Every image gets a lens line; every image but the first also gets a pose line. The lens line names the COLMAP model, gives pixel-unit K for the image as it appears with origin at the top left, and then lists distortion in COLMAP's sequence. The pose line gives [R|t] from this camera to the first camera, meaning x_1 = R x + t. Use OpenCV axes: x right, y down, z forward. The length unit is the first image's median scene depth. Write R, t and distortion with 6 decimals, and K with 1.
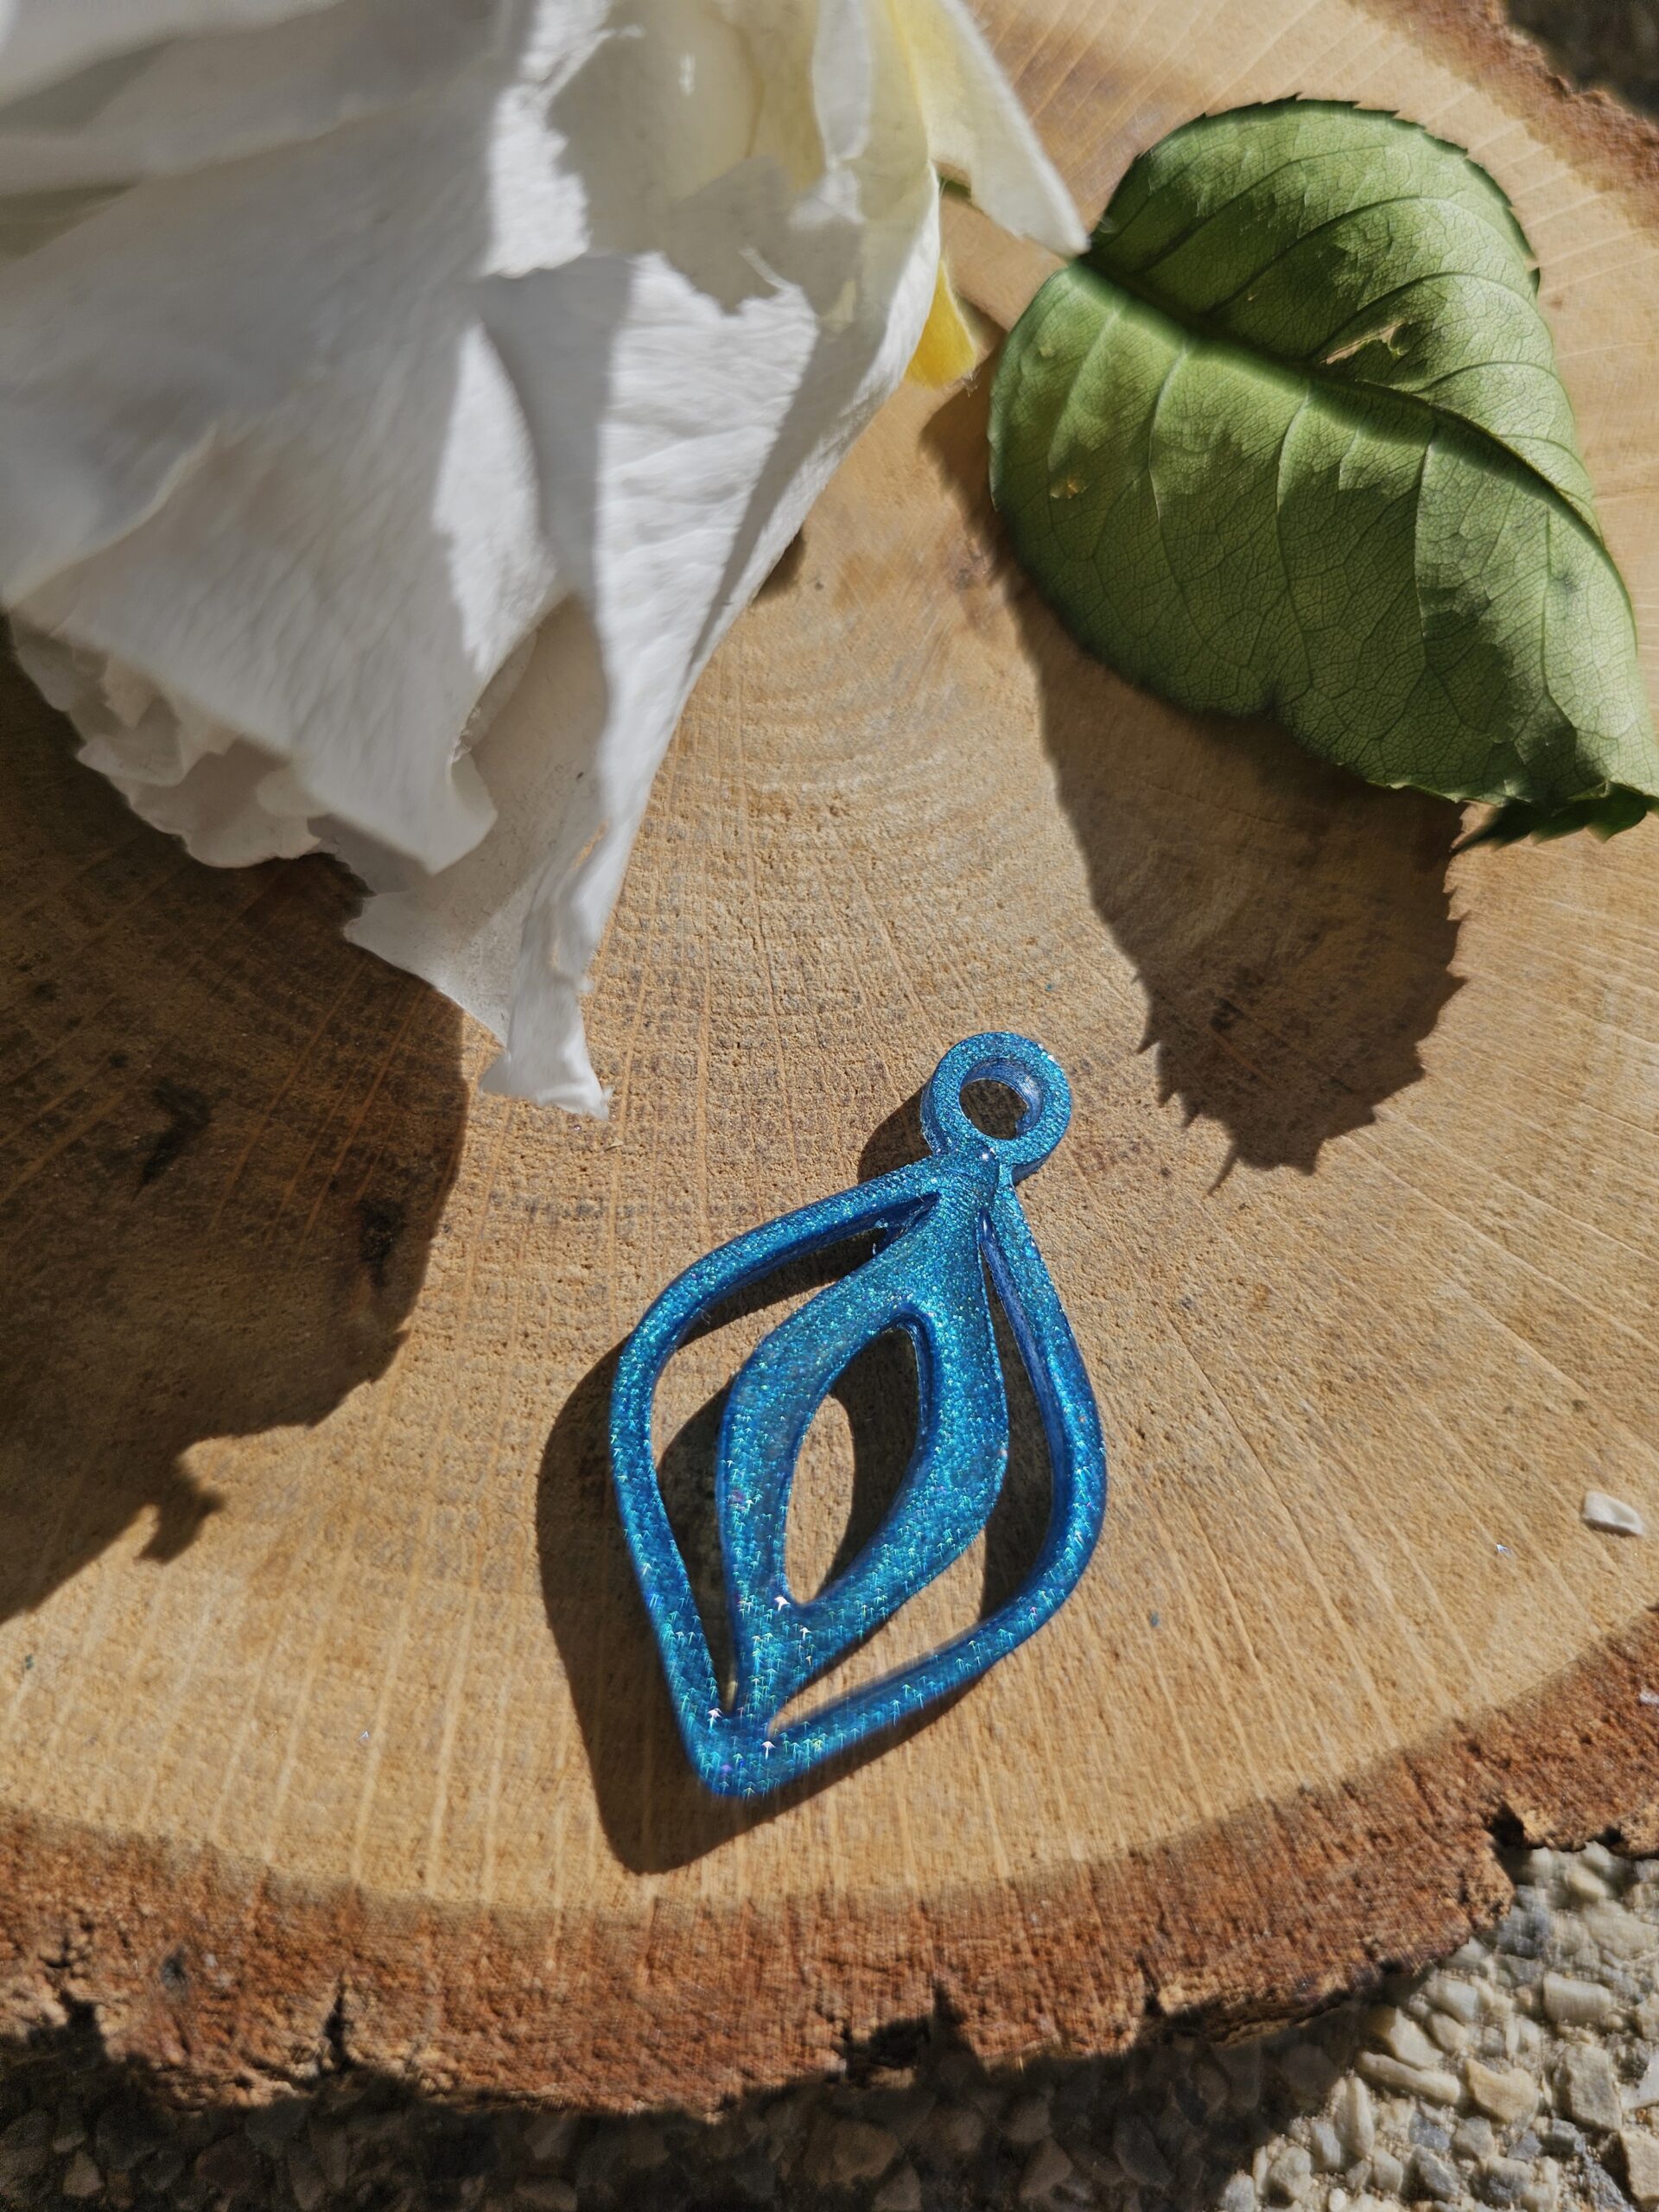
lens RADIAL K [[1634.1, 0, 814.8], [0, 1634.1, 1092.9], [0, 0, 1]] dist [-0.110117, 0.027532]
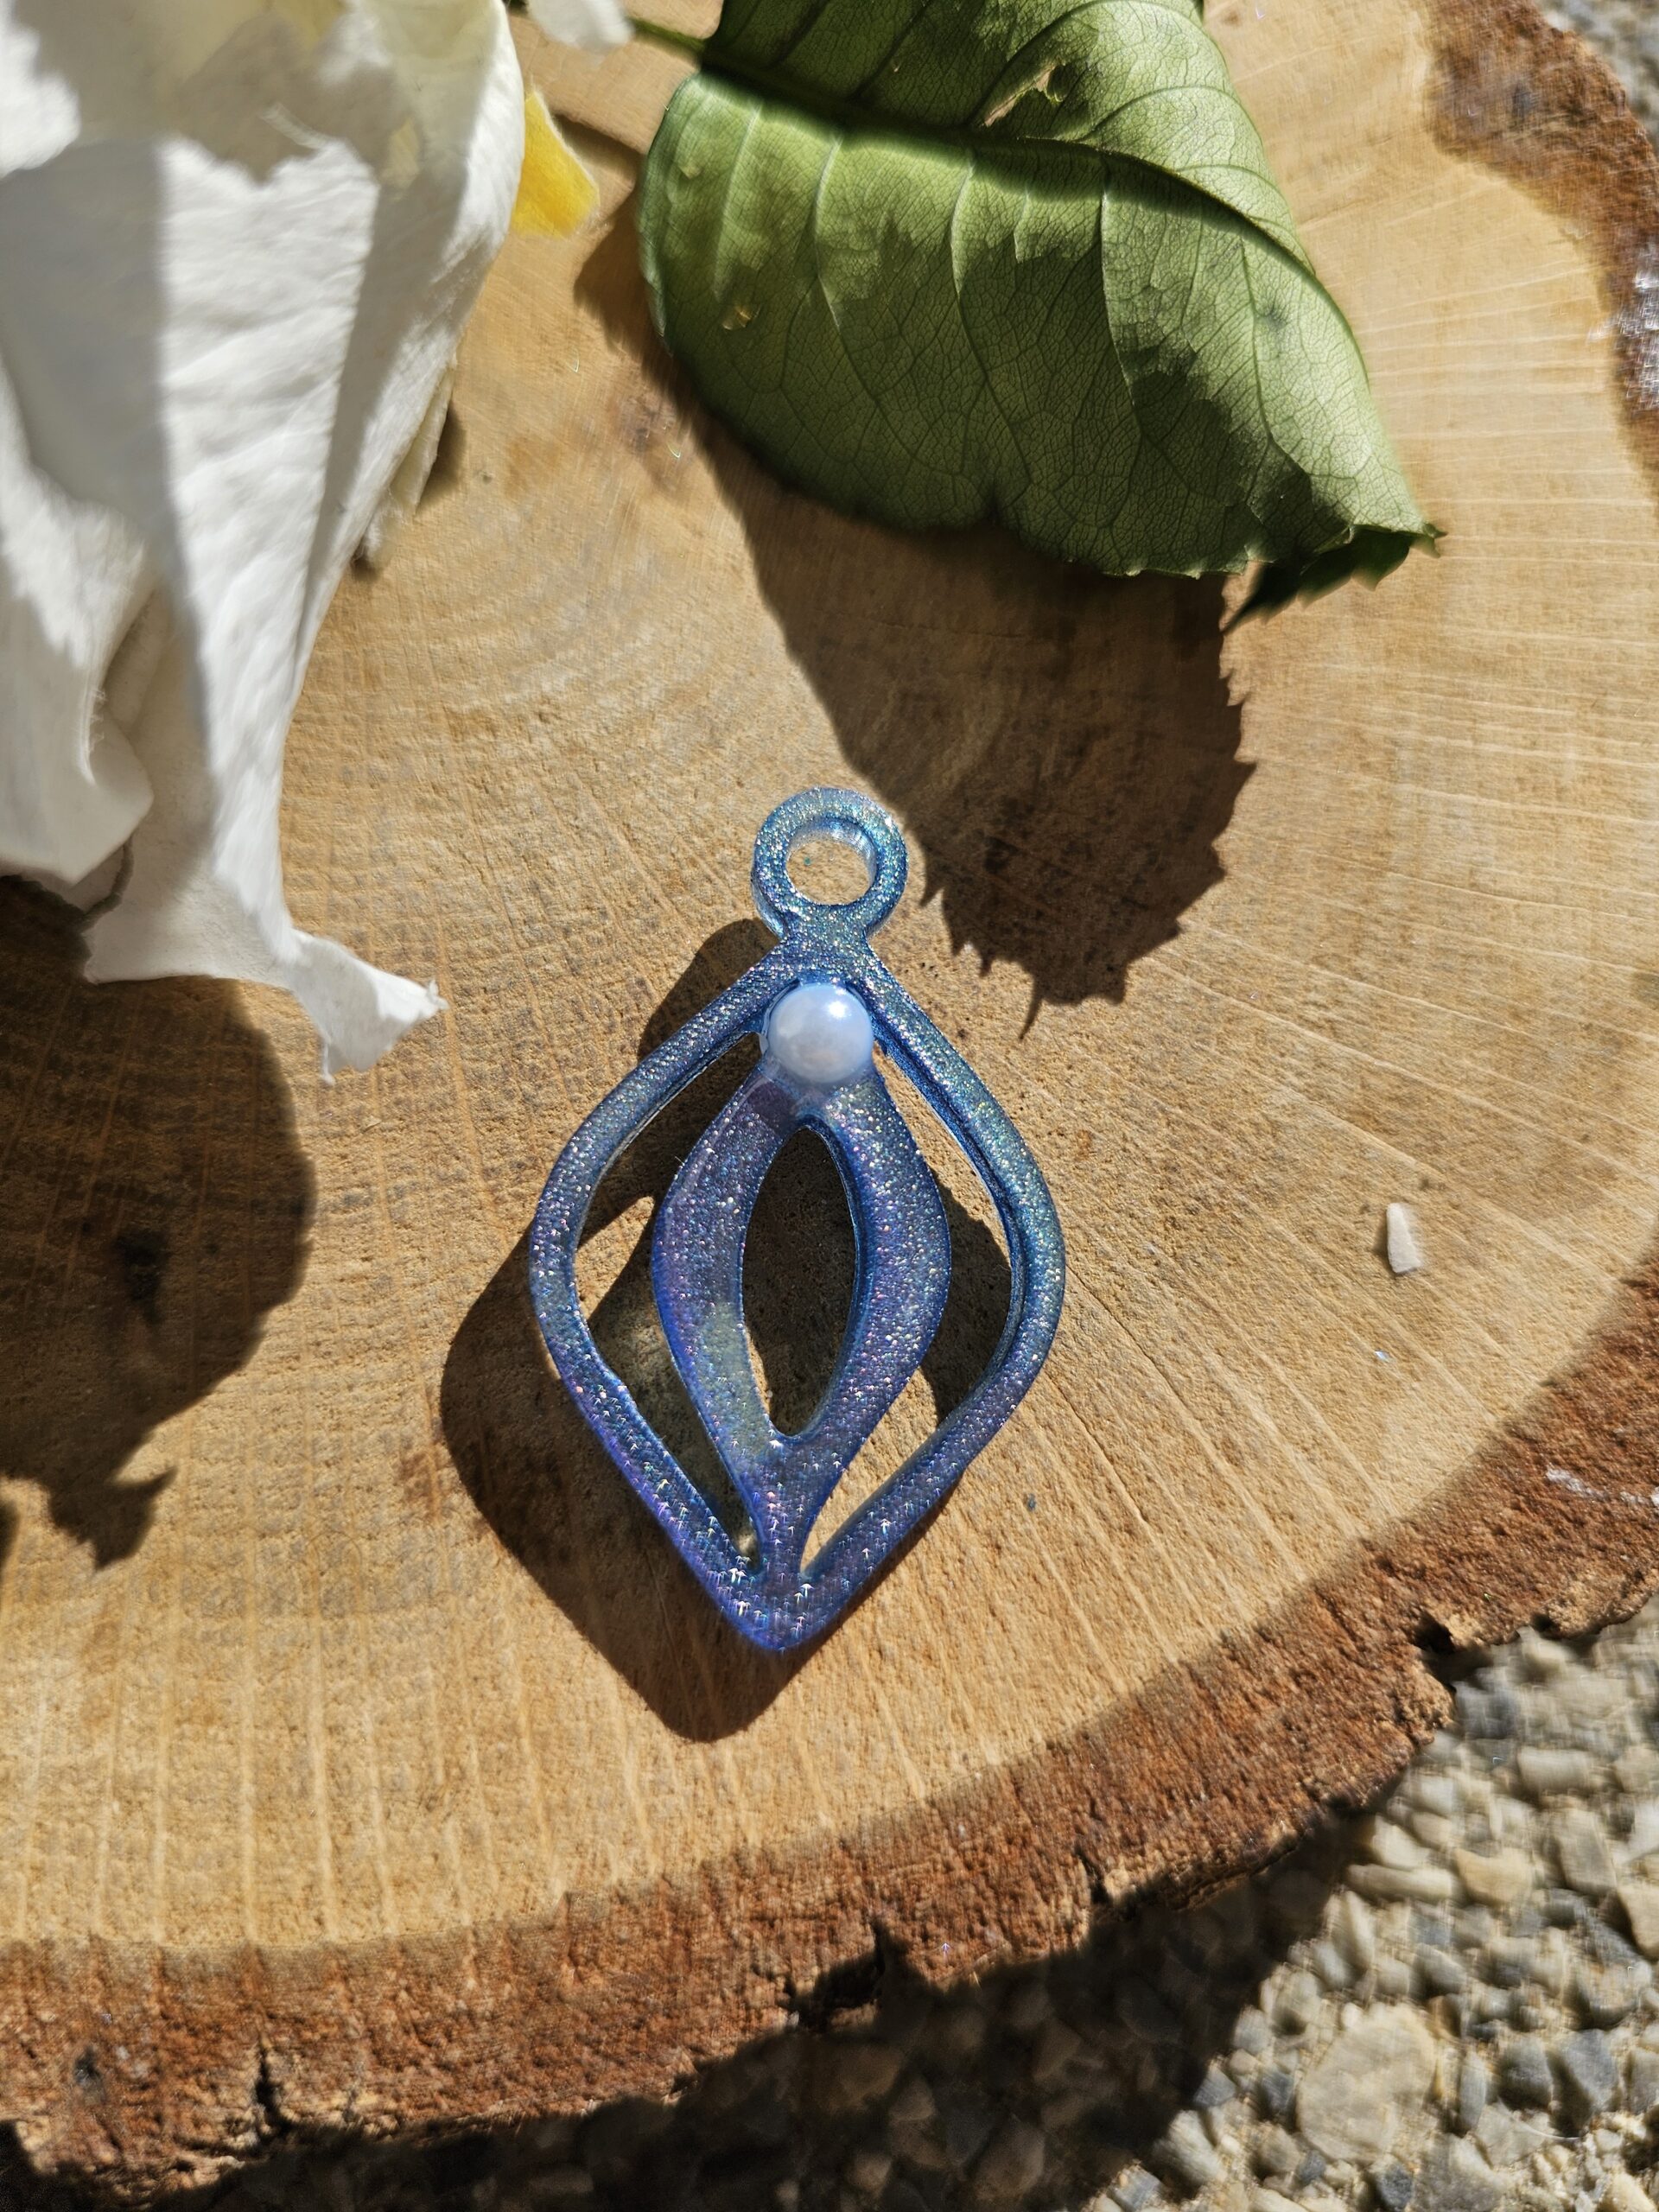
lens RADIAL K [[1634.1, 0, 805.0], [0, 1634.1, 1112.1], [0, 0, 1]] dist [-0.110117, 0.027532]
pose [[0.979177, -0.200245, 0.033395, 0.092318], [0.196722, 0.976545, 0.087518, -0.006998], [-0.050137, -0.079126, 0.995603, 0.070983]]
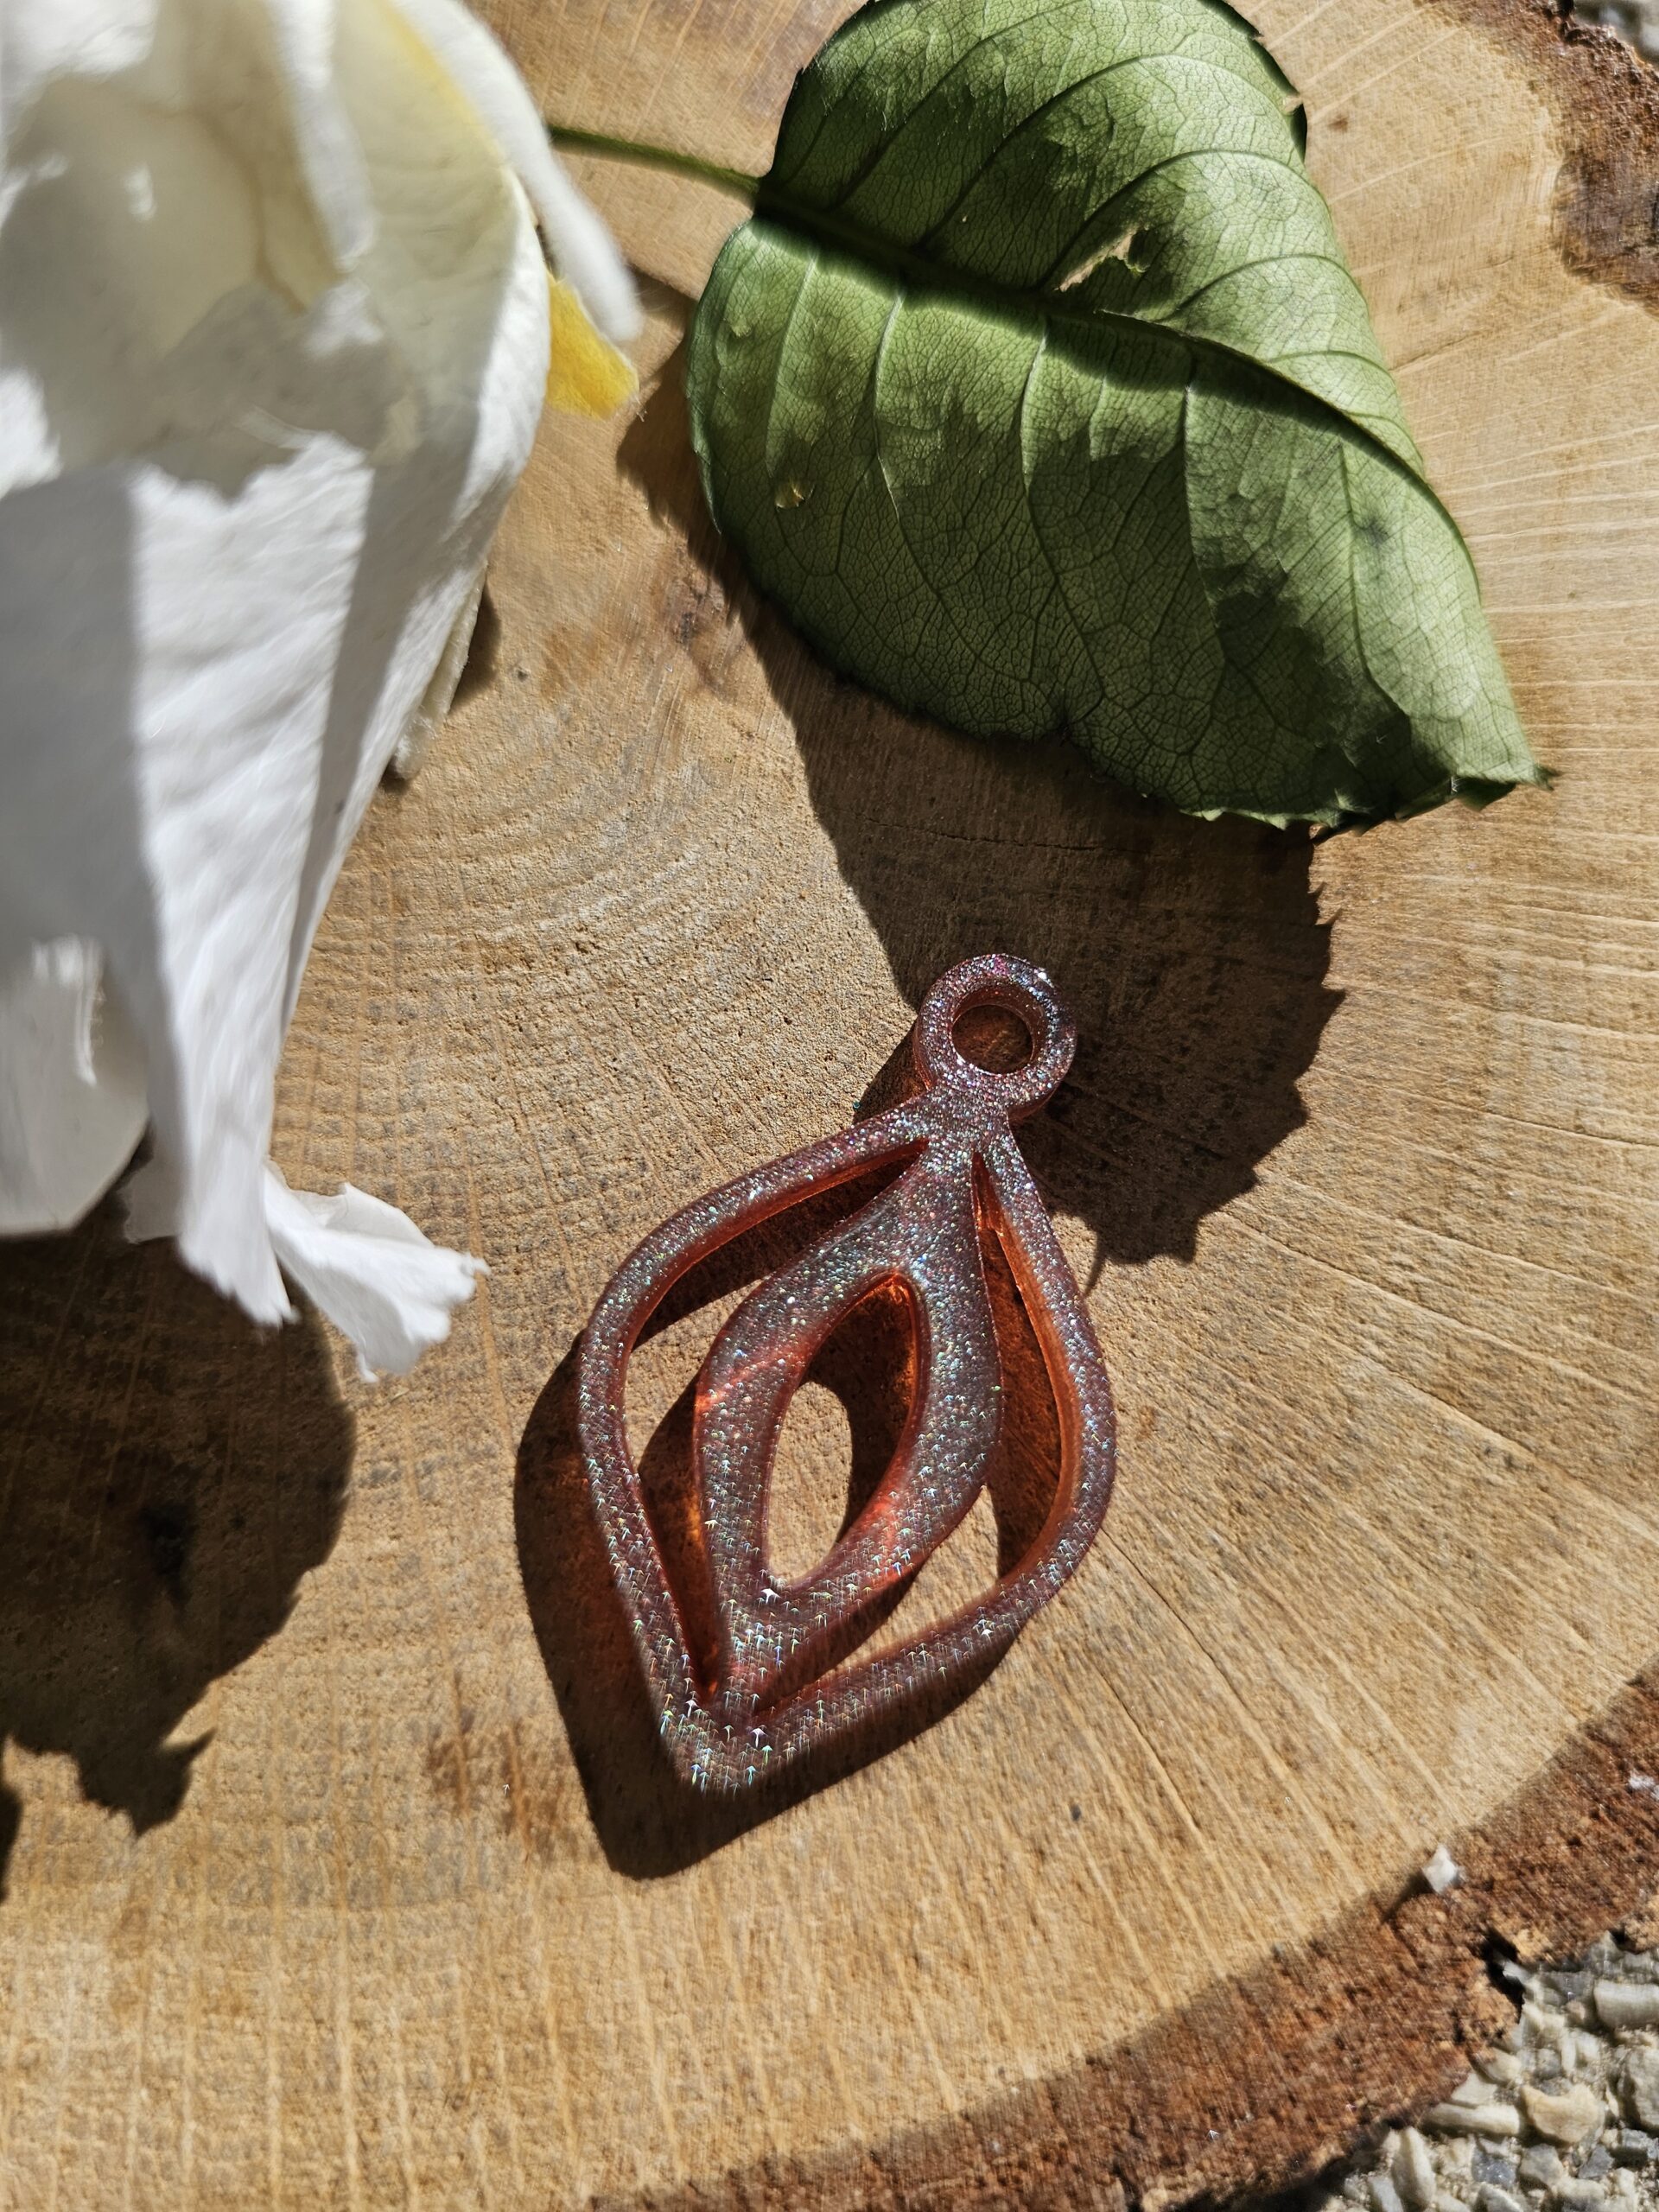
lens RADIAL K [[1634.1, 0, 804.6], [0, 1634.1, 1125.4], [0, 0, 1]] dist [-0.110117, 0.027532]
pose [[0.981163, -0.190391, -0.032706, 0.158242], [0.192909, 0.974600, 0.113754, -0.176822], [0.010218, -0.117921, 0.992970, 0.141531]]
